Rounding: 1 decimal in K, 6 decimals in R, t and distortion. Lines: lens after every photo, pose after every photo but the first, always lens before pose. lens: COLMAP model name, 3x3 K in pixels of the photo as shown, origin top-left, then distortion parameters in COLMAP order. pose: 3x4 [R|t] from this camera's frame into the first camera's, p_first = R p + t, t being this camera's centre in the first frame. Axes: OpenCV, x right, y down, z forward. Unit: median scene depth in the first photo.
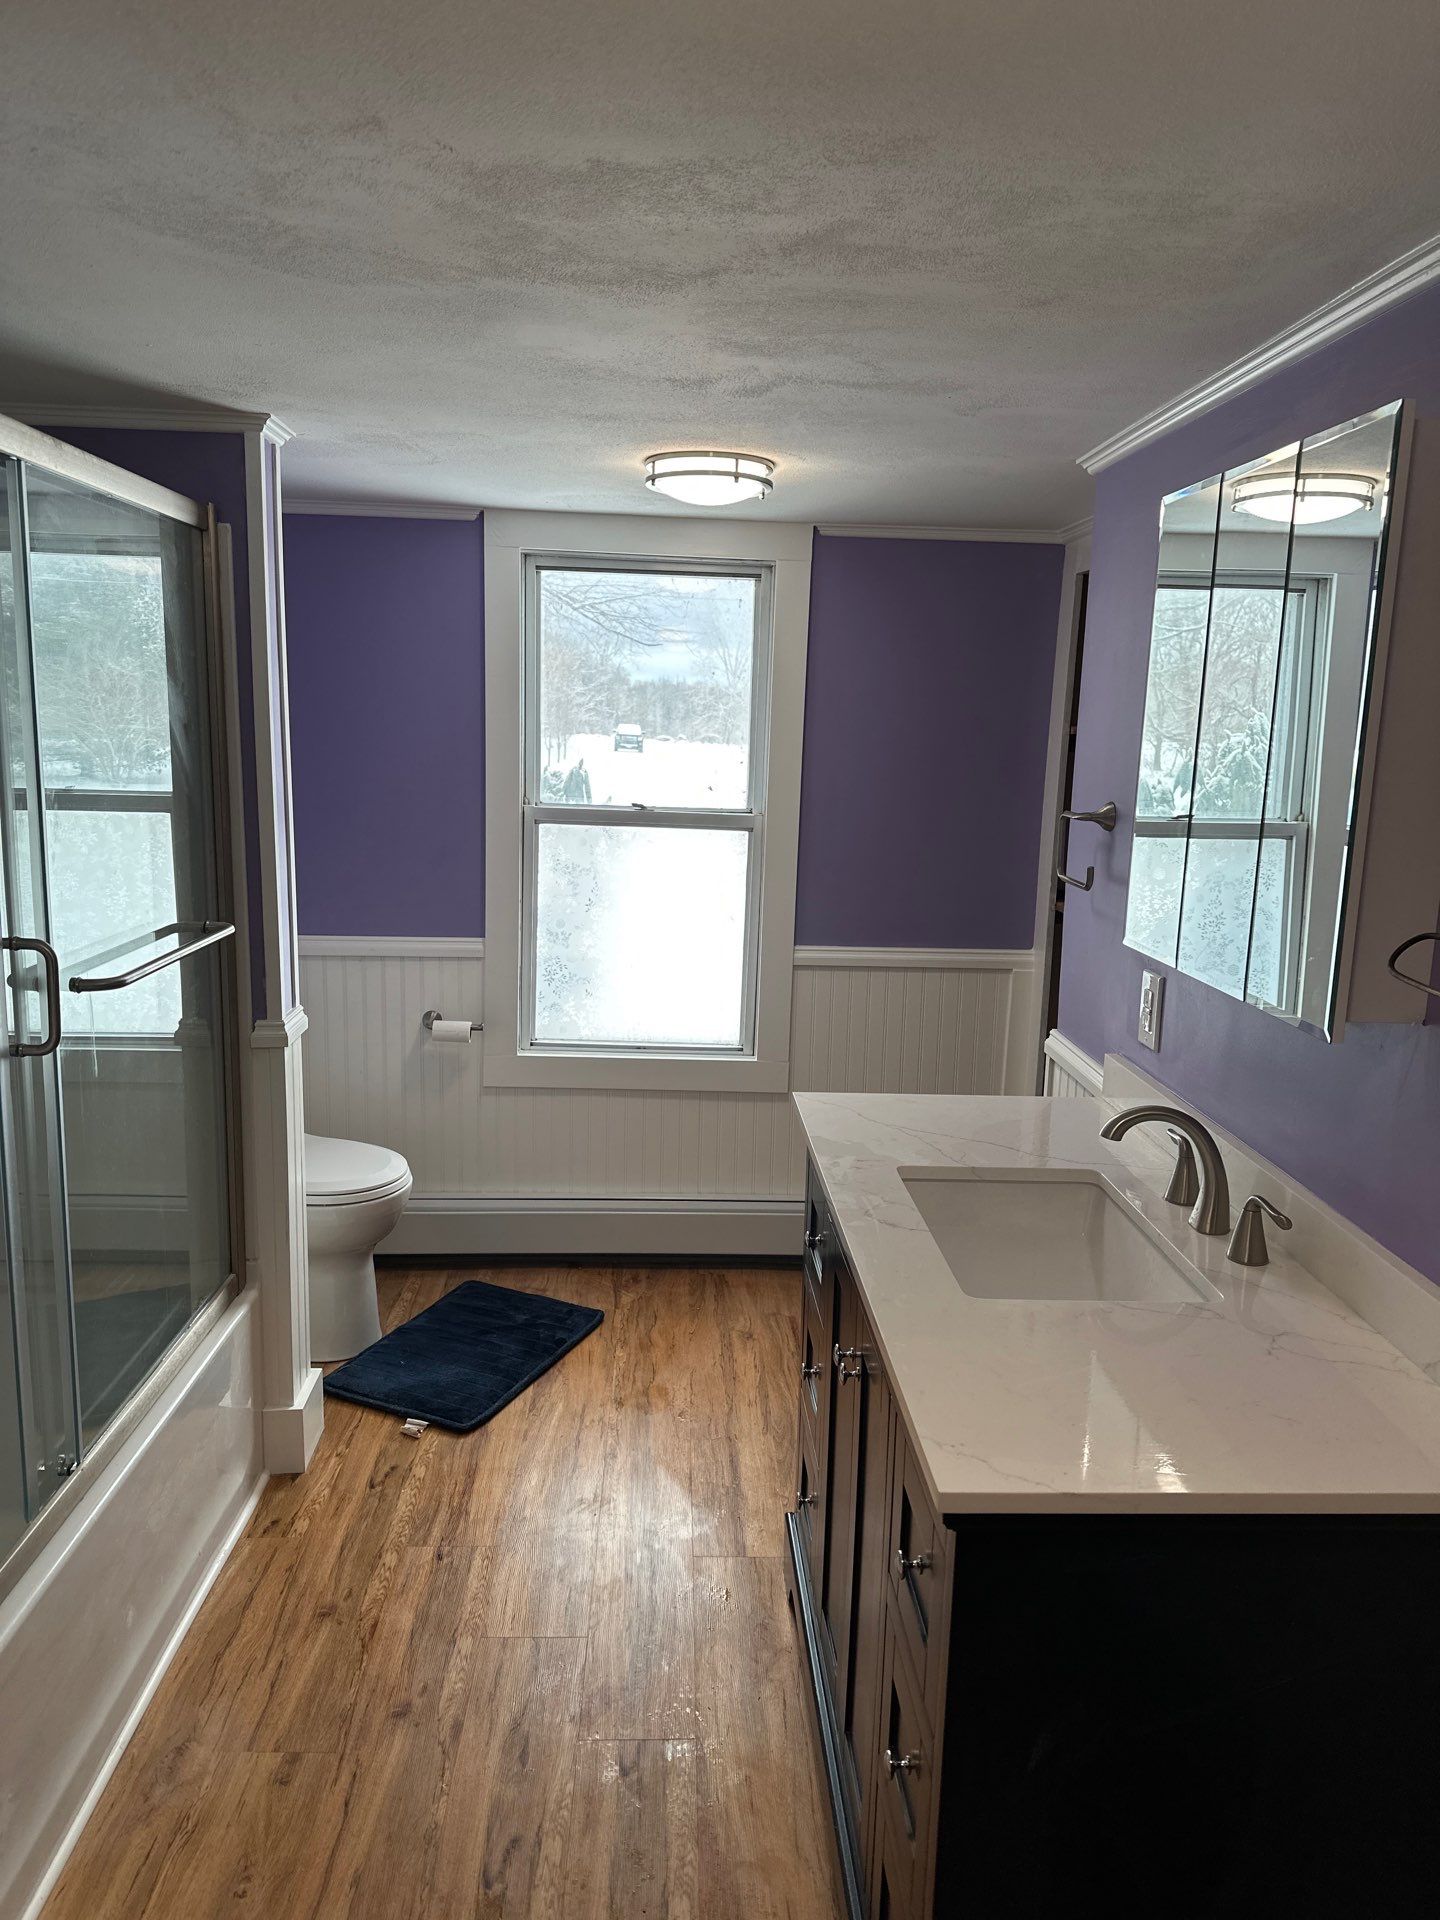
lens RADIAL K [[1342.2, 0, 713.8], [0, 1342.2, 939.2], [0, 0, 1]] dist [0.030815, -0.027286]
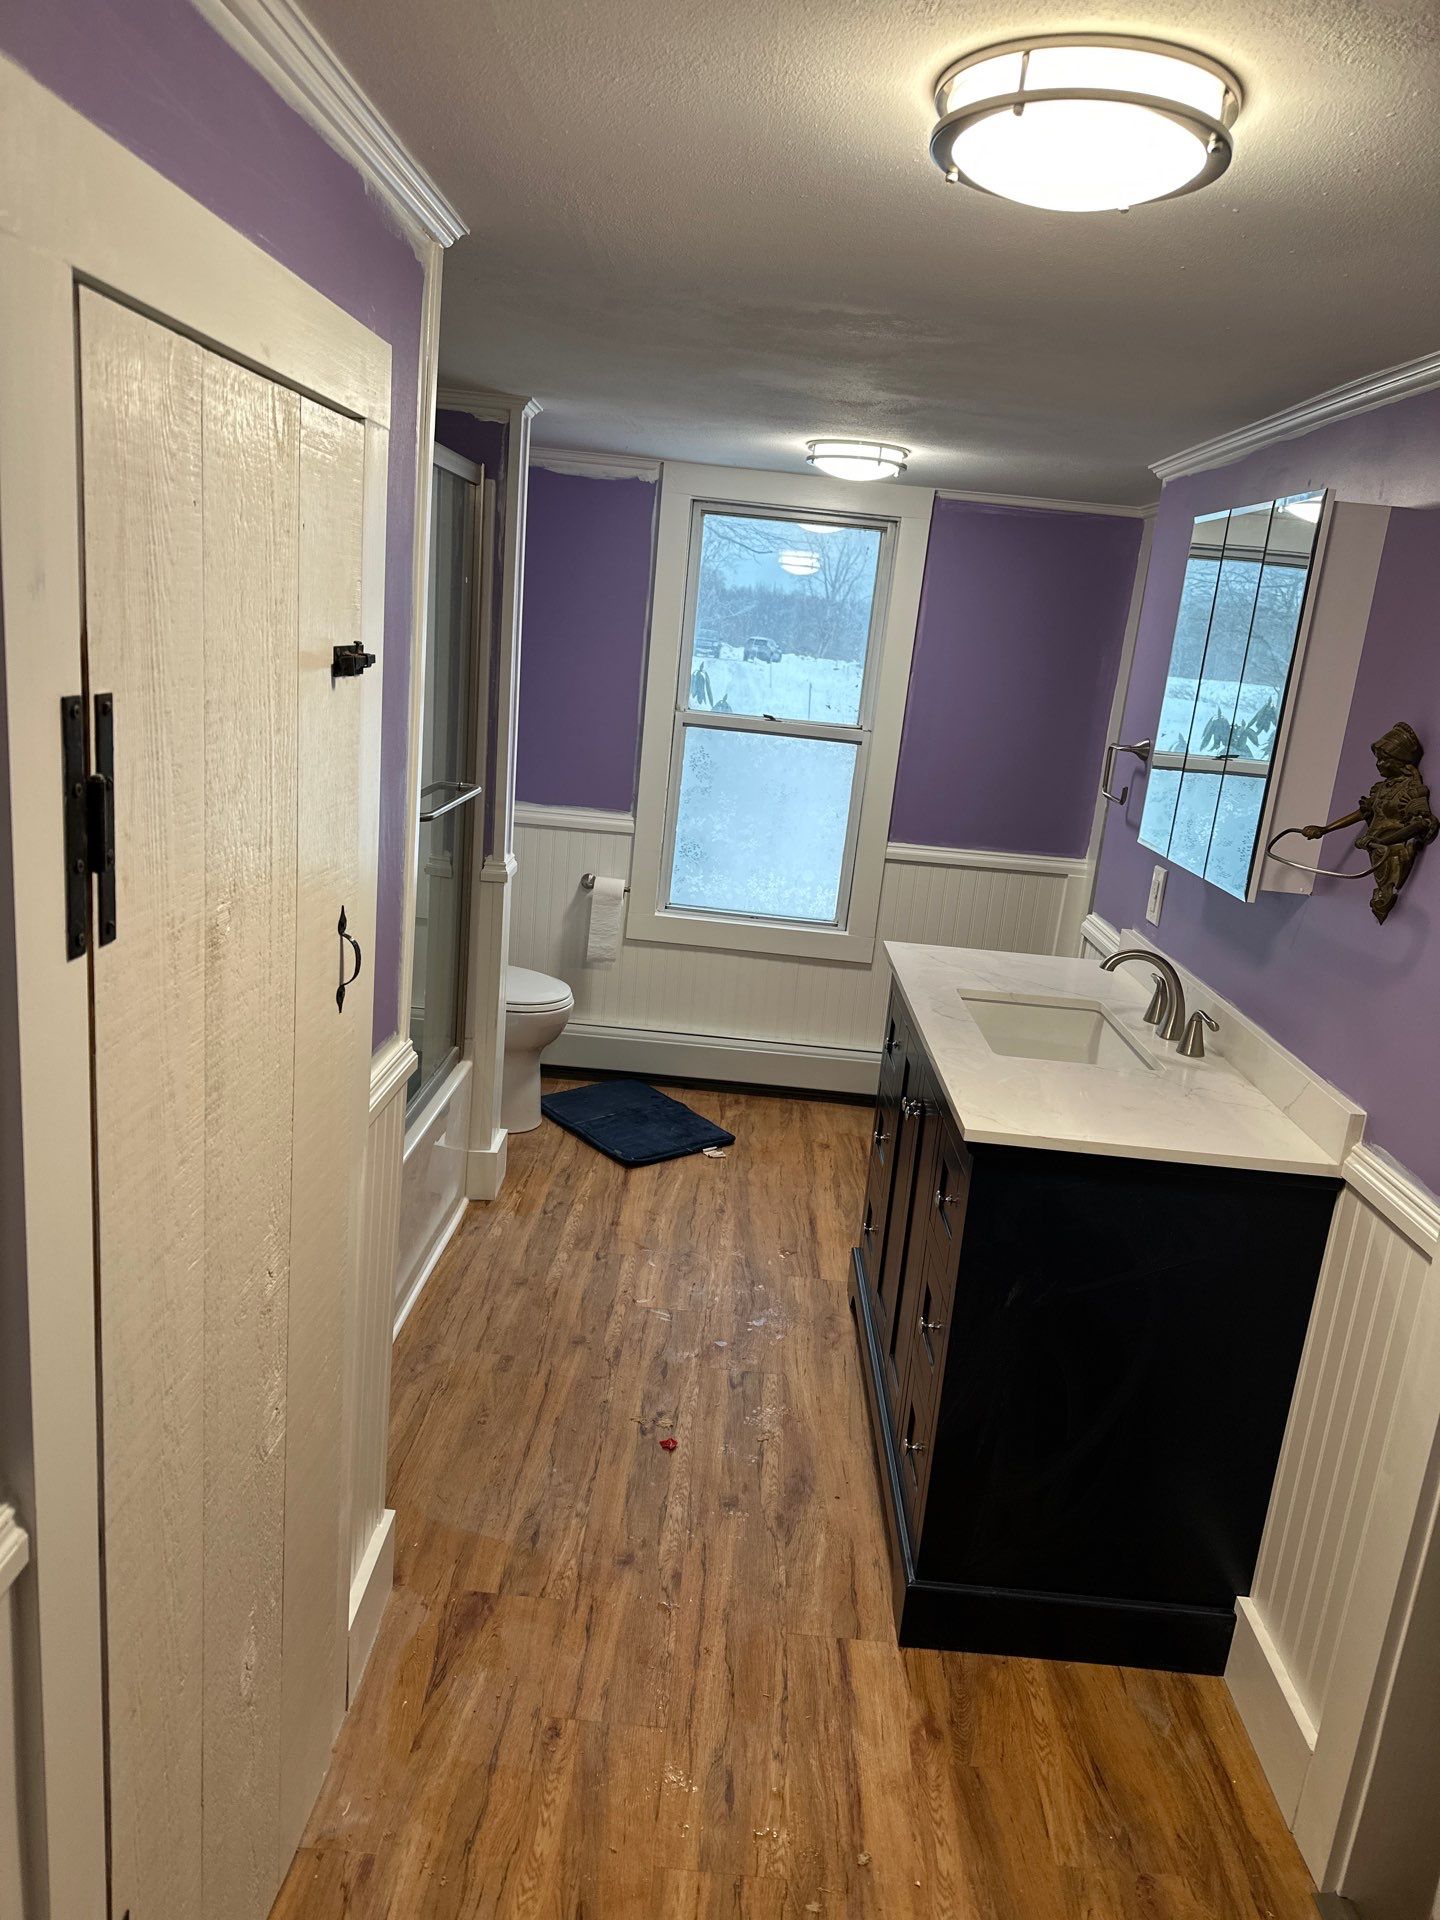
lens RADIAL K [[1342.2, 0, 716.4], [0, 1342.2, 967.8], [0, 0, 1]] dist [0.030815, -0.027286]
pose [[0.995909, 0.076907, -0.047443, -0.041587], [-0.072615, 0.993613, 0.086370, 0.036649], [0.053783, -0.082571, 0.995133, -0.340193]]
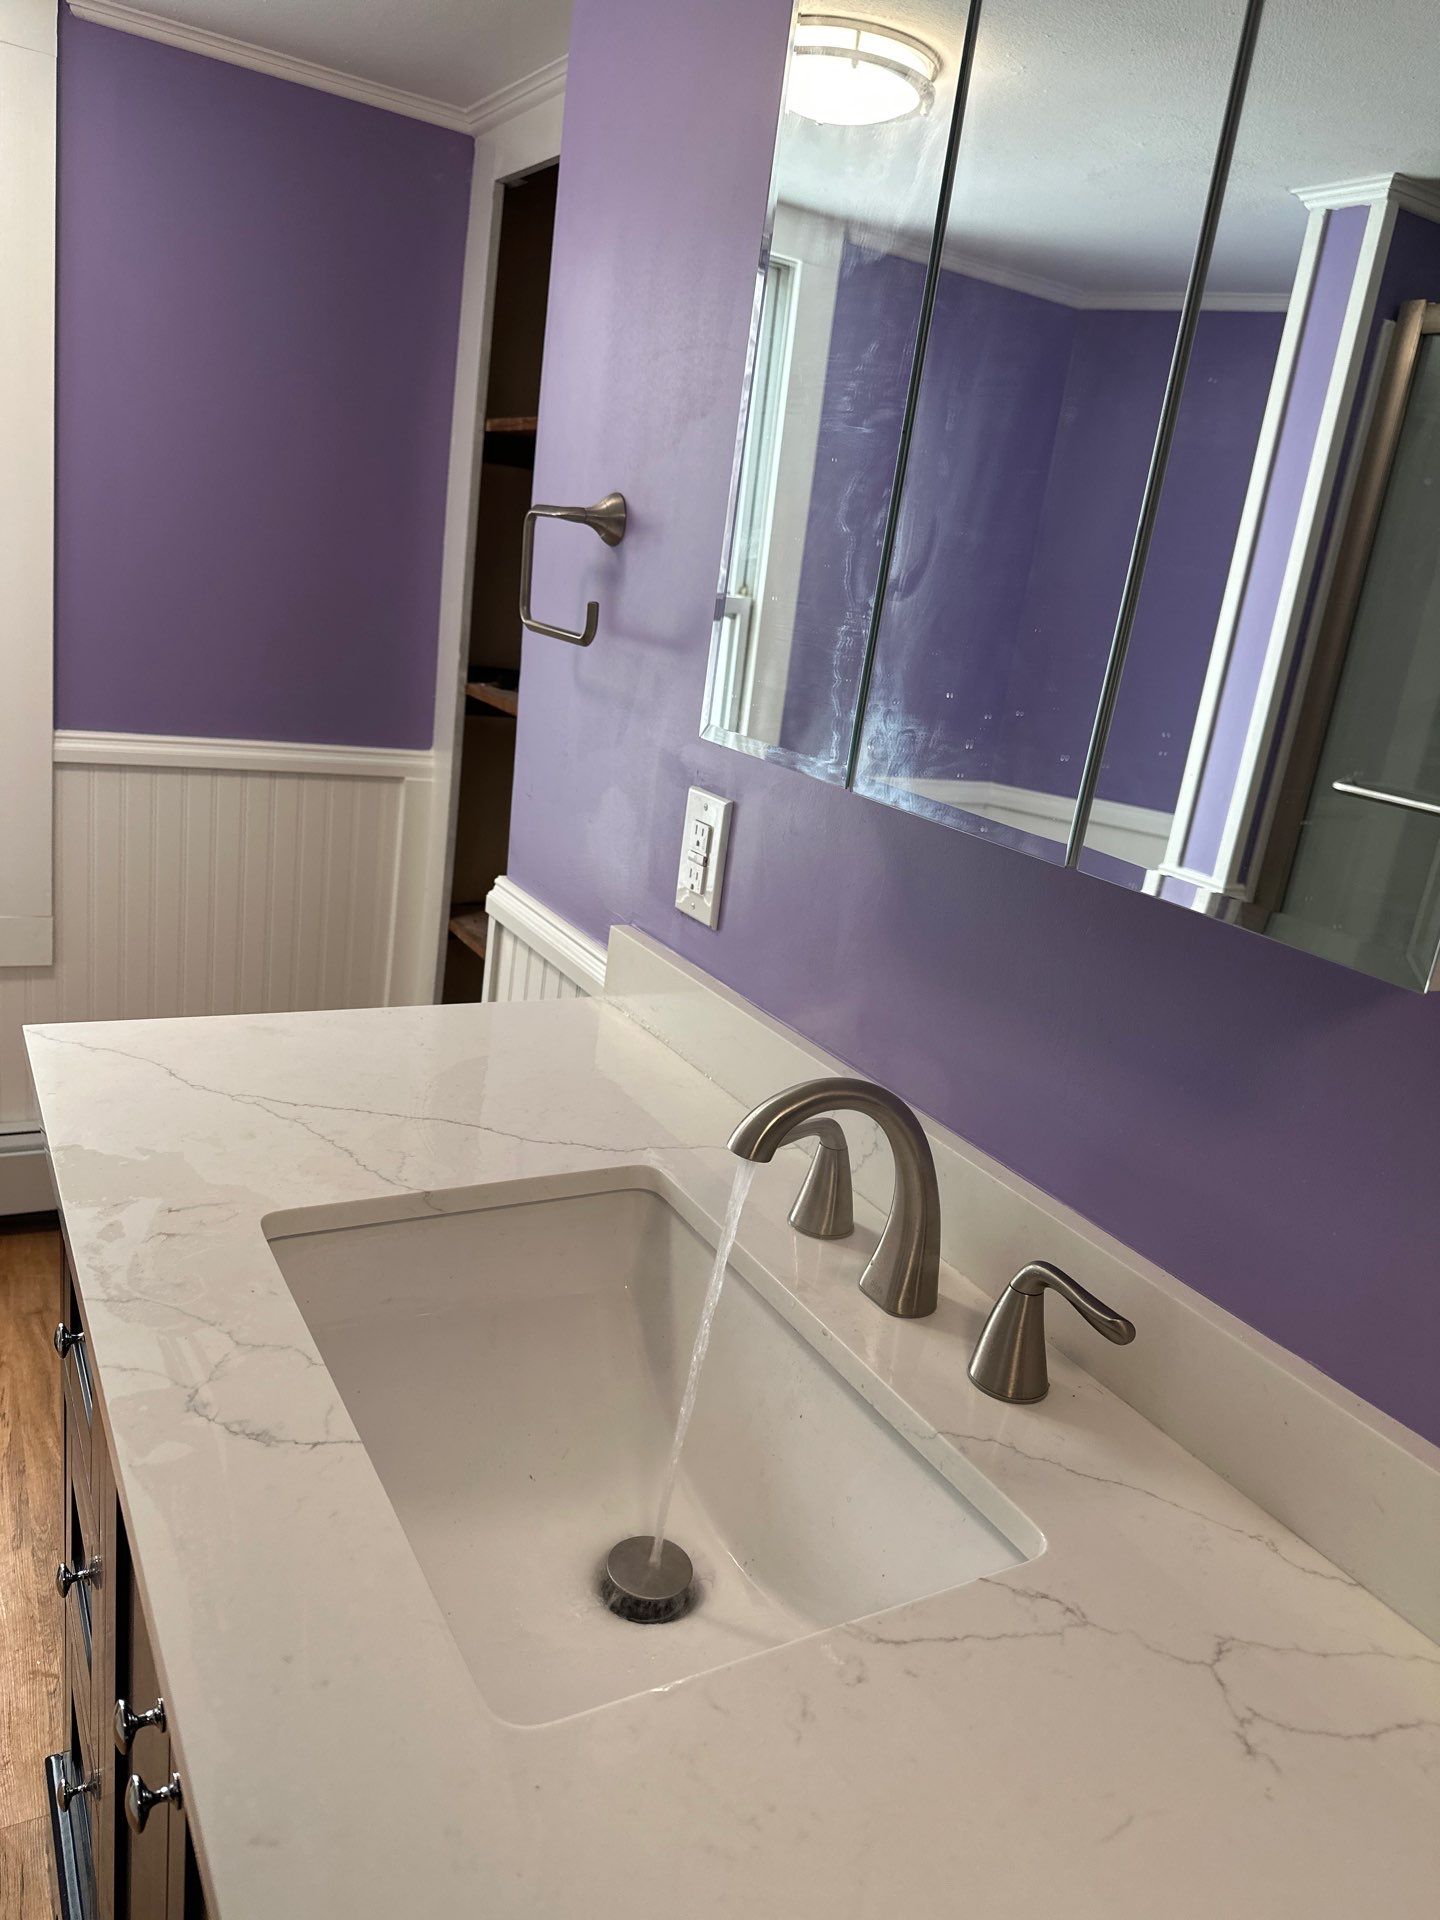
lens RADIAL K [[1342.2, 0, 707.8], [0, 1342.2, 945.6], [0, 0, 1]] dist [0.030815, -0.027286]
pose [[0.885235, -0.042740, 0.463176, 0.051491], [-0.028068, 0.989047, 0.144911, 0.005948], [-0.464296, -0.141281, 0.874339, 0.444516]]
